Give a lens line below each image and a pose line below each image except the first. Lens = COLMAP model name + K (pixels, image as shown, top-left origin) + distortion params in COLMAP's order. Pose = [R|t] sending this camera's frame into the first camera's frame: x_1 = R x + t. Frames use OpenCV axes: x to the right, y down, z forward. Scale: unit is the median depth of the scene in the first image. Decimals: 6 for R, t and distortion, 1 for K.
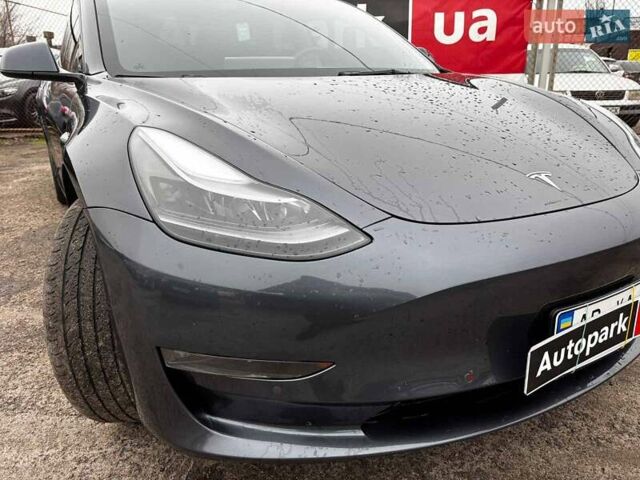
lens RADIAL K [[488.4, 0, 330.5], [0, 488.4, 240.7], [0, 0, 1]] dist [0.028685, -0.008528]
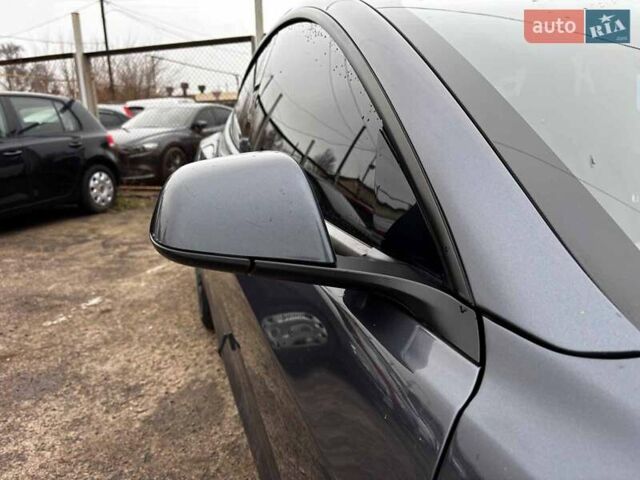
lens RADIAL K [[501.7, 0, 320.7], [0, 501.7, 226.5], [0, 0, 1]] dist [0.097521, -0.109533]
pose [[0.973565, 0.039166, -0.225029, -0.270420], [-0.064318, 0.992332, -0.105549, -0.178435], [0.219170, 0.117232, 0.968618, 0.375029]]
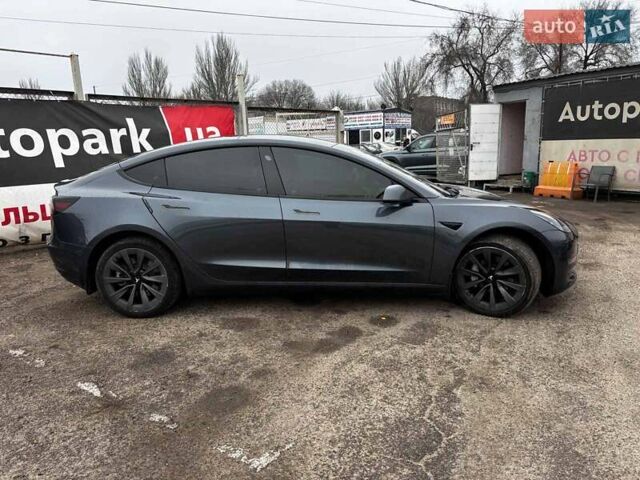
lens RADIAL K [[465.3, 0, 320.0], [0, 465.3, 240.0], [0, 0, 1]] dist [0.029748, -0.004524]
pose [[0.546418, -0.175164, 0.818990, -1.348519], [0.283727, 0.958776, 0.015762, -0.172883], [-0.787989, 0.223757, 0.573591, 0.100209]]
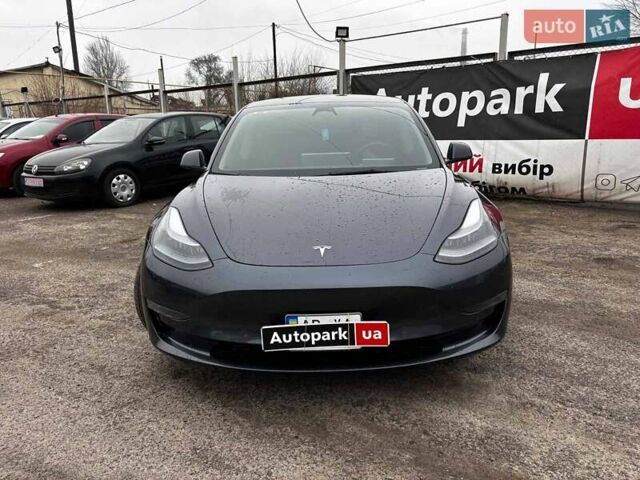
lens RADIAL K [[488.4, 0, 330.5], [0, 488.4, 240.7], [0, 0, 1]] dist [0.028685, -0.008528]
pose [[0.860372, 0.112369, -0.497125, 0.473020], [-0.151596, 0.987668, -0.039116, -0.031090], [0.486599, 0.109017, 0.866797, -0.205612]]
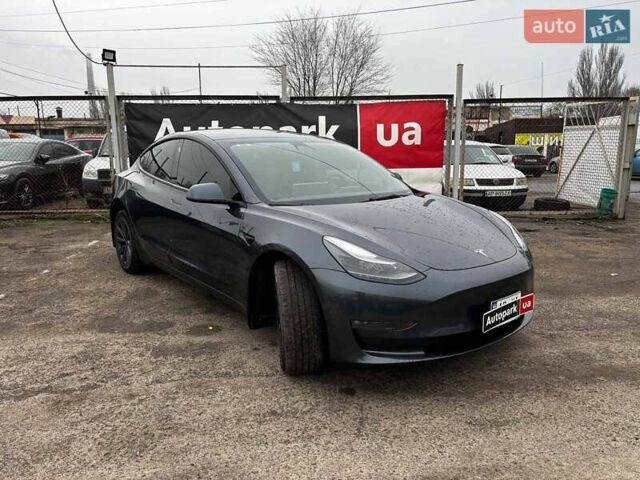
lens RADIAL K [[479.7, 0, 331.4], [0, 479.7, 239.9], [0, 0, 1]] dist [0.040112, -0.002778]
pose [[0.987661, -0.021756, 0.155087, -0.241225], [0.042483, 0.990390, -0.131615, 0.035666], [-0.150733, 0.136579, 0.979094, -0.449572]]
